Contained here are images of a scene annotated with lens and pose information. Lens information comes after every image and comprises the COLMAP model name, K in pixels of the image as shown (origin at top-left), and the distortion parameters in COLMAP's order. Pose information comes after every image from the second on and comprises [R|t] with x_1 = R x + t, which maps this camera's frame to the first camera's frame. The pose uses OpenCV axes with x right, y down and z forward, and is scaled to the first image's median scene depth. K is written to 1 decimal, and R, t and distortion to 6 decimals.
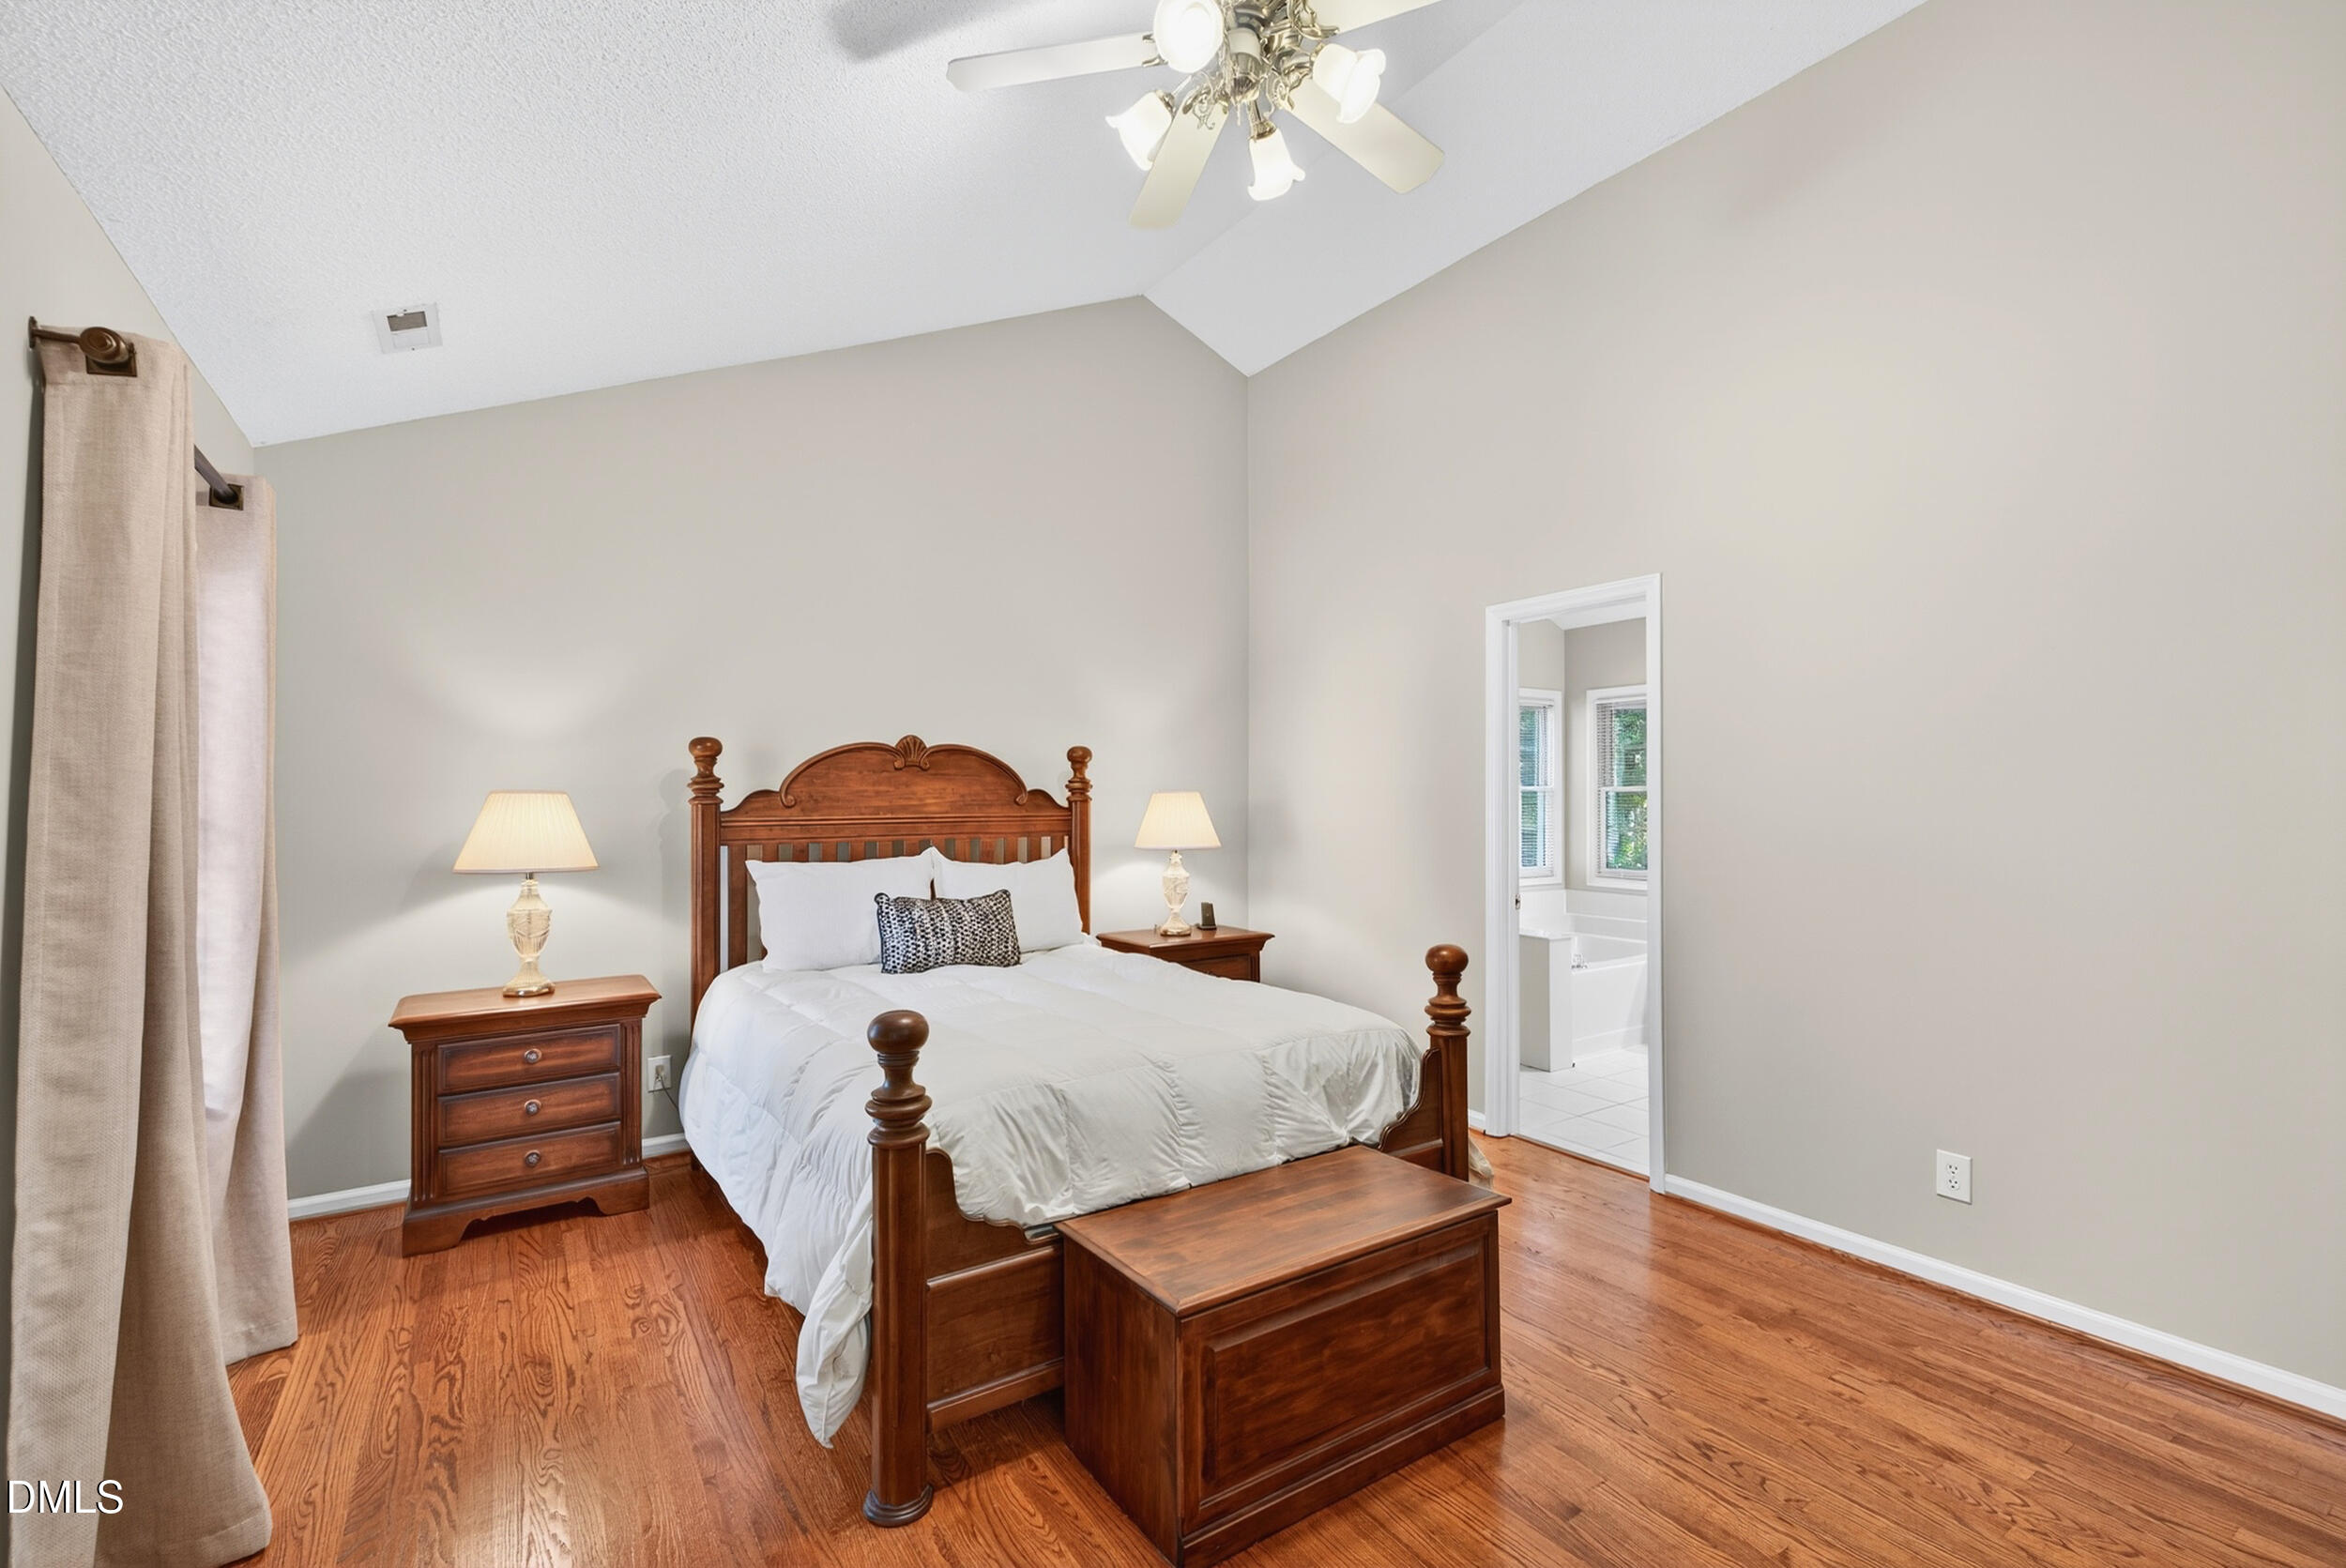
lens RADIAL K [[1039.2, 0, 1161.8], [0, 1039.2, 781.6], [0, 0, 1]] dist [0.007447, -0.000258]
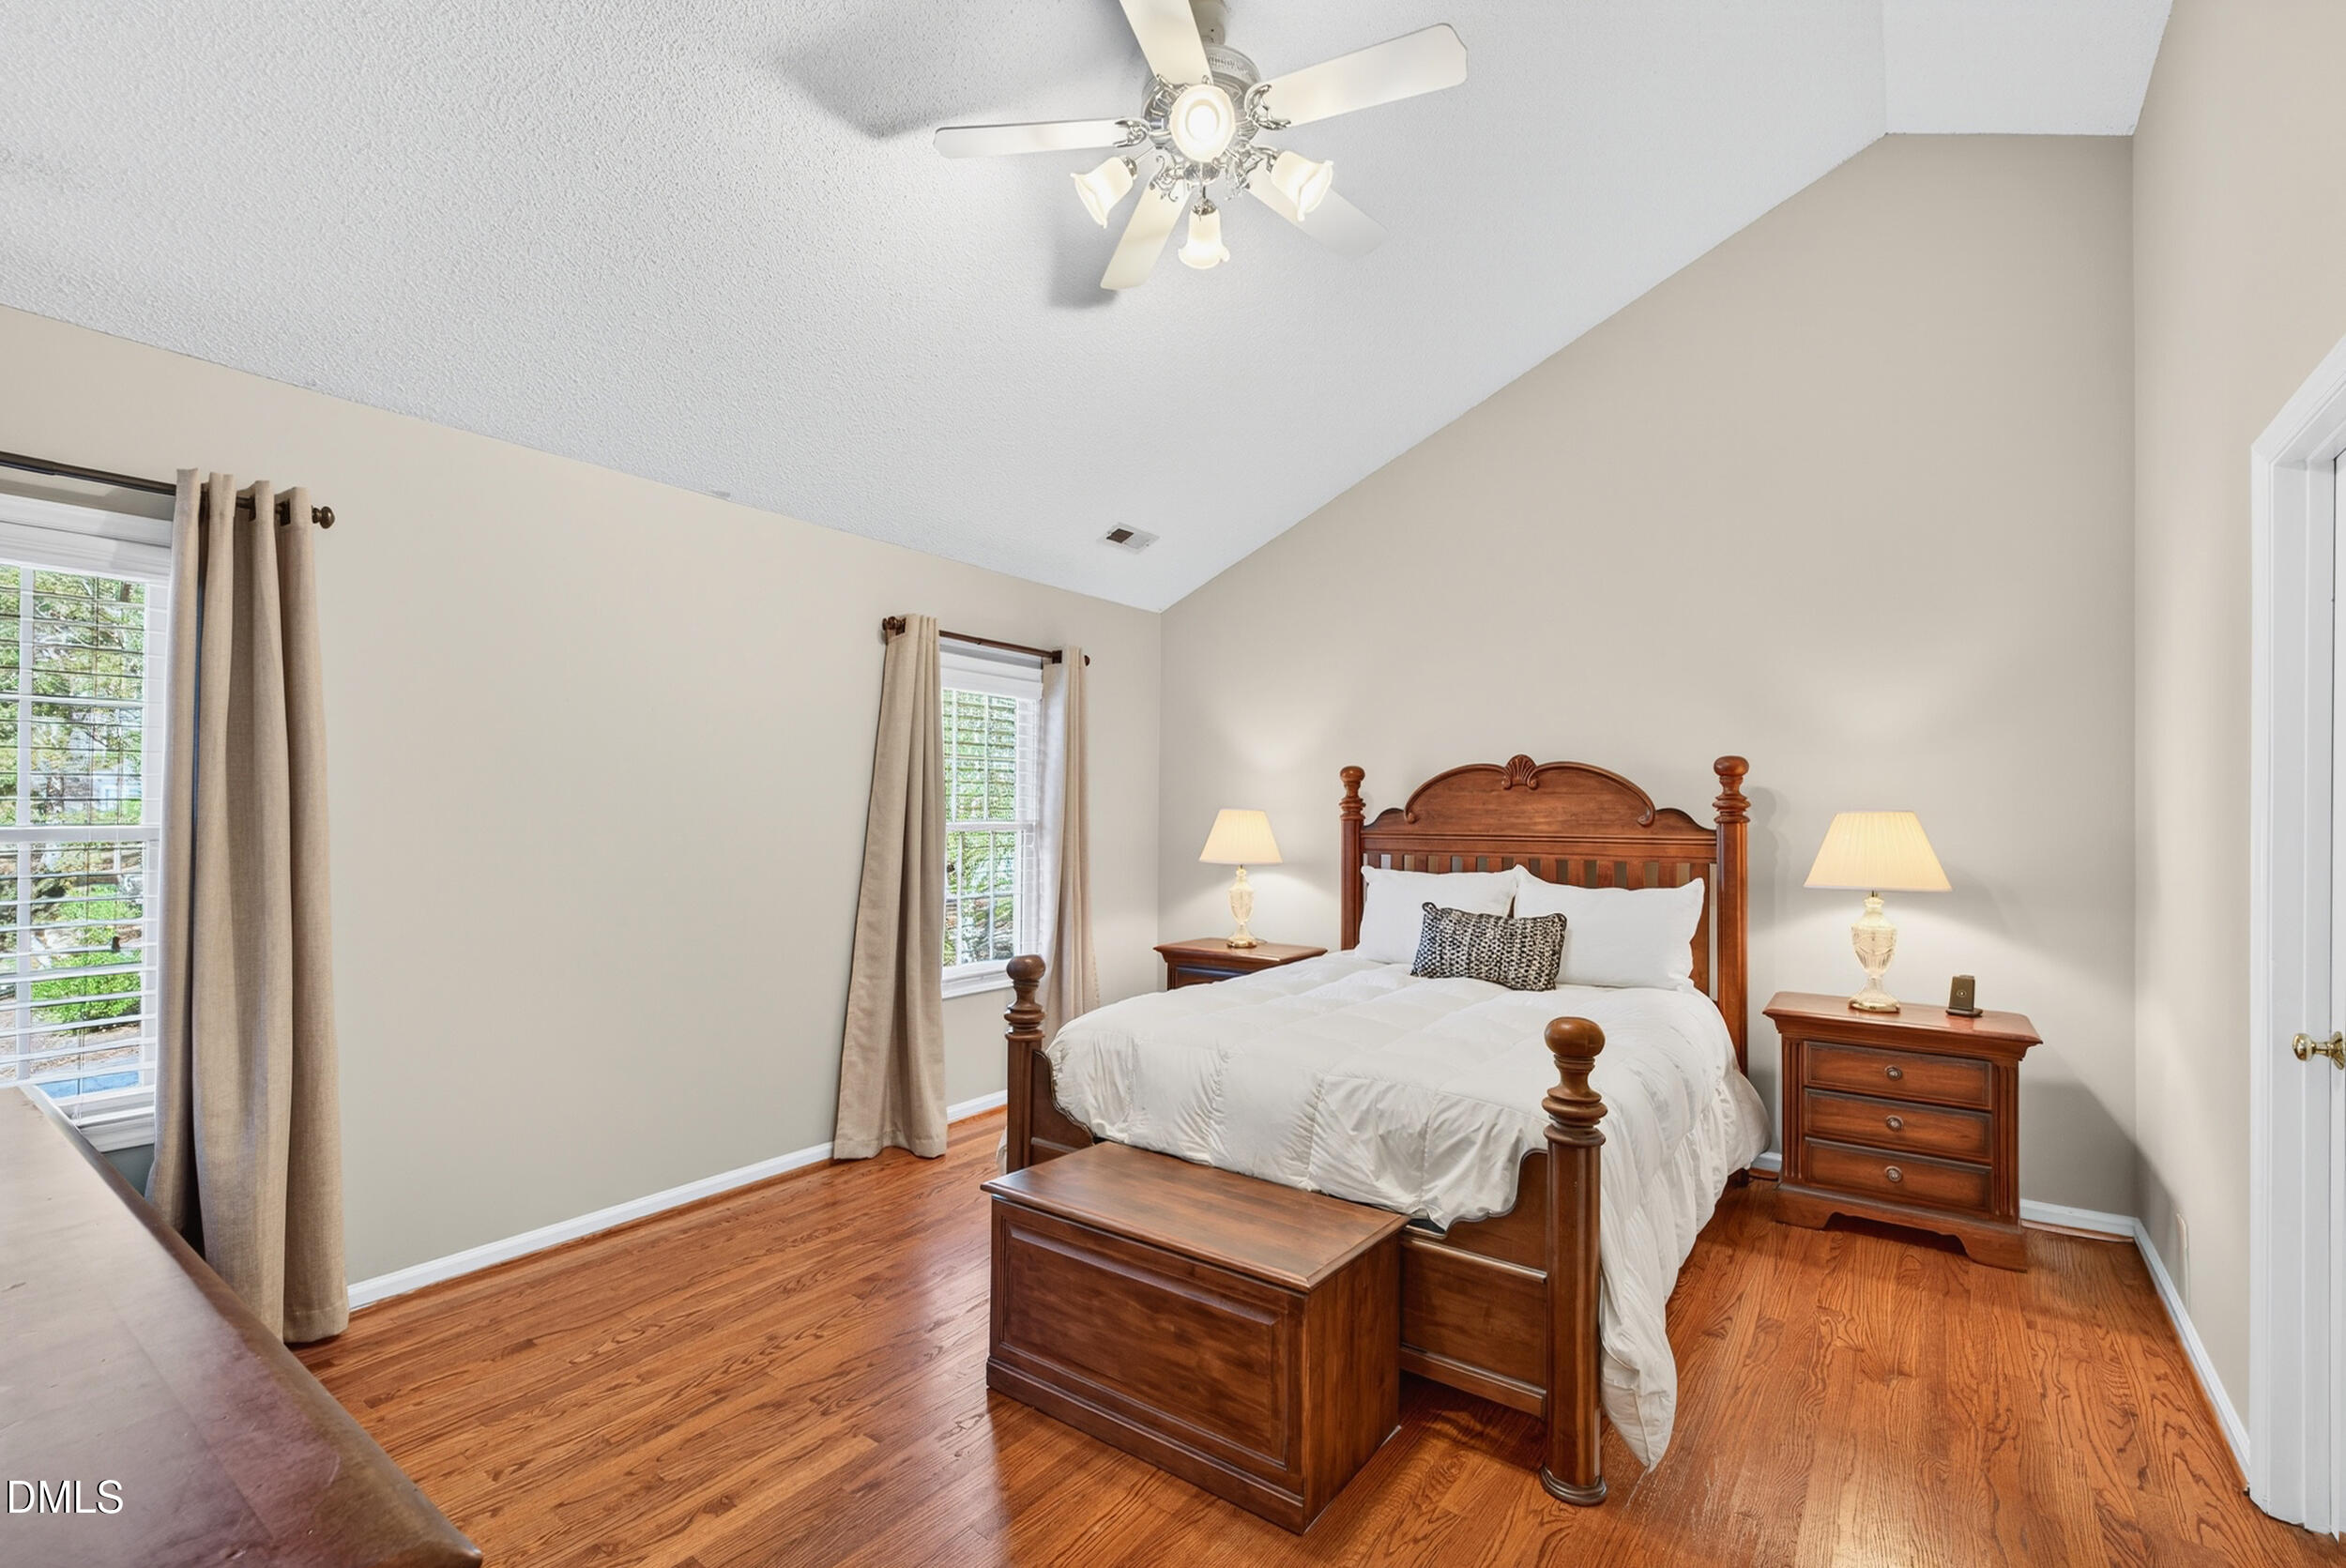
lens RADIAL K [[1028.4, 0, 1167.5], [0, 1028.4, 790.5], [0, 0, 1]] dist [0.031525, 0.000076]
pose [[0.339701, -0.011166, -0.940467, 0.660085], [0.009709, 0.999918, -0.008365, -0.004889], [0.940483, -0.006289, 0.339781, 0.356501]]
